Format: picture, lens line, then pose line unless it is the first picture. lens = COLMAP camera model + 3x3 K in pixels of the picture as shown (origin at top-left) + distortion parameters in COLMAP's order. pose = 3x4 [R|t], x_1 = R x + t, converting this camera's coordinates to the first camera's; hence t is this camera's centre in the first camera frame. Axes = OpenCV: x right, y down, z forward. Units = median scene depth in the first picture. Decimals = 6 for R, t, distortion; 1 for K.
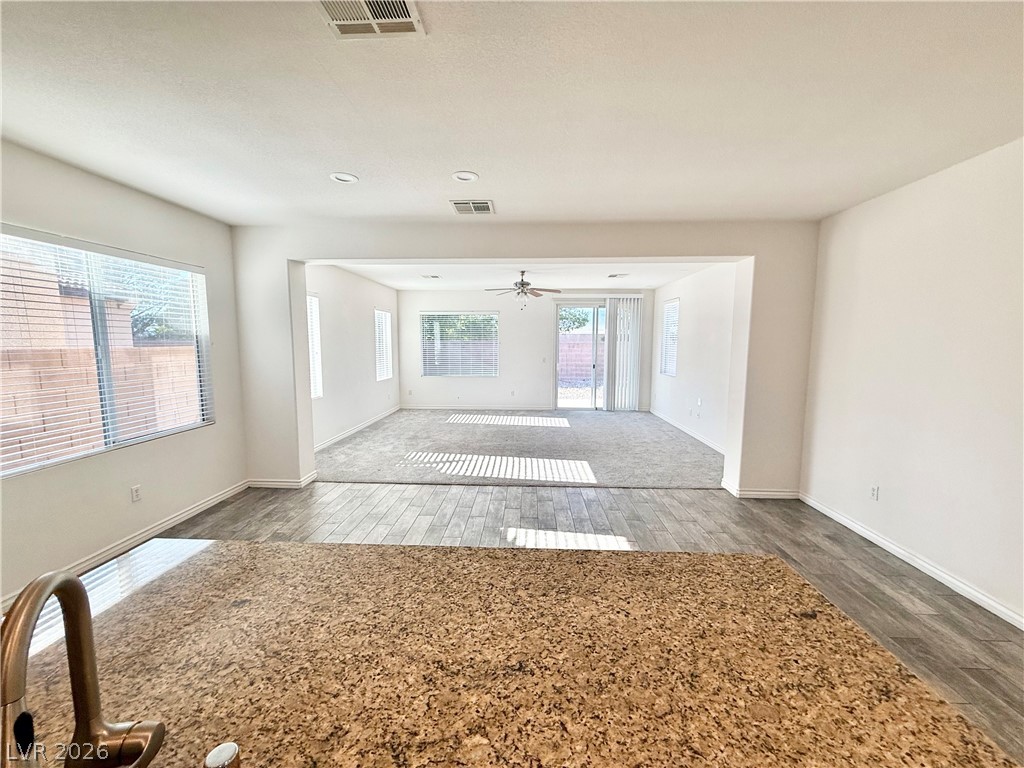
lens RADIAL K [[411.0, 0, 512.0], [0, 411.0, 384.0], [0, 0, 1]] dist [0.000474, 0.000216]
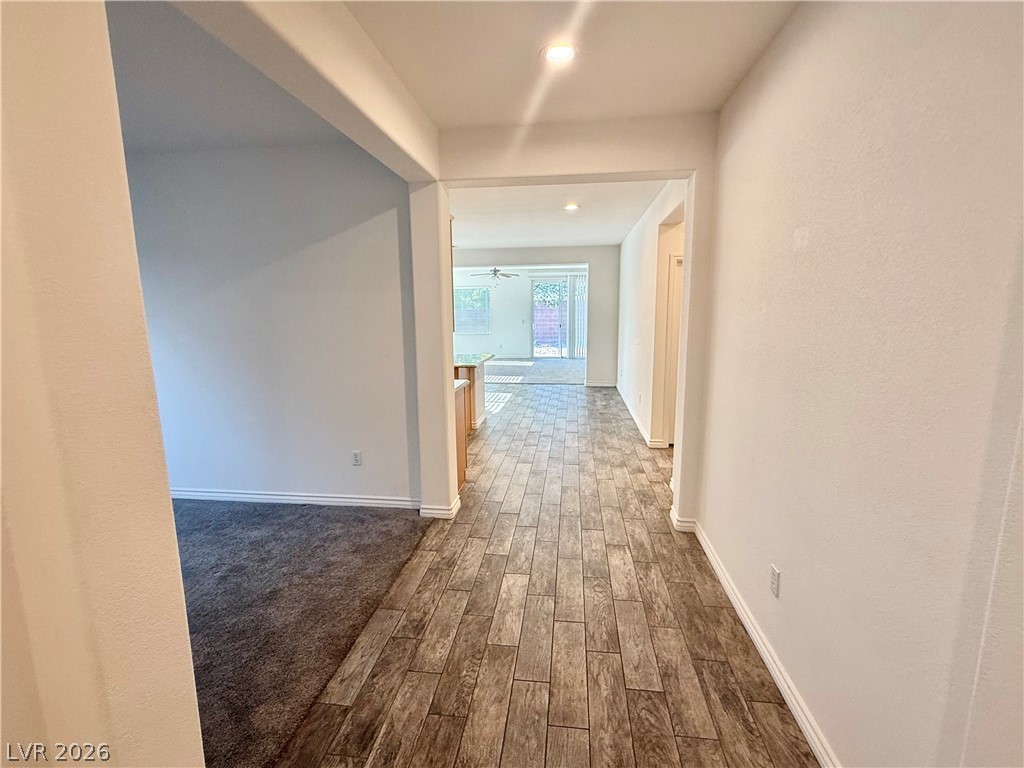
lens RADIAL K [[470.2, 0, 512.0], [0, 470.2, 384.0], [0, 0, 1]] dist [0.000714, 0.000062]
pose [[0.996045, 0.001778, -0.088829, 0.405839], [0.003130, 0.998477, 0.055086, 0.140426], [0.088792, -0.055146, 0.994522, -1.285600]]
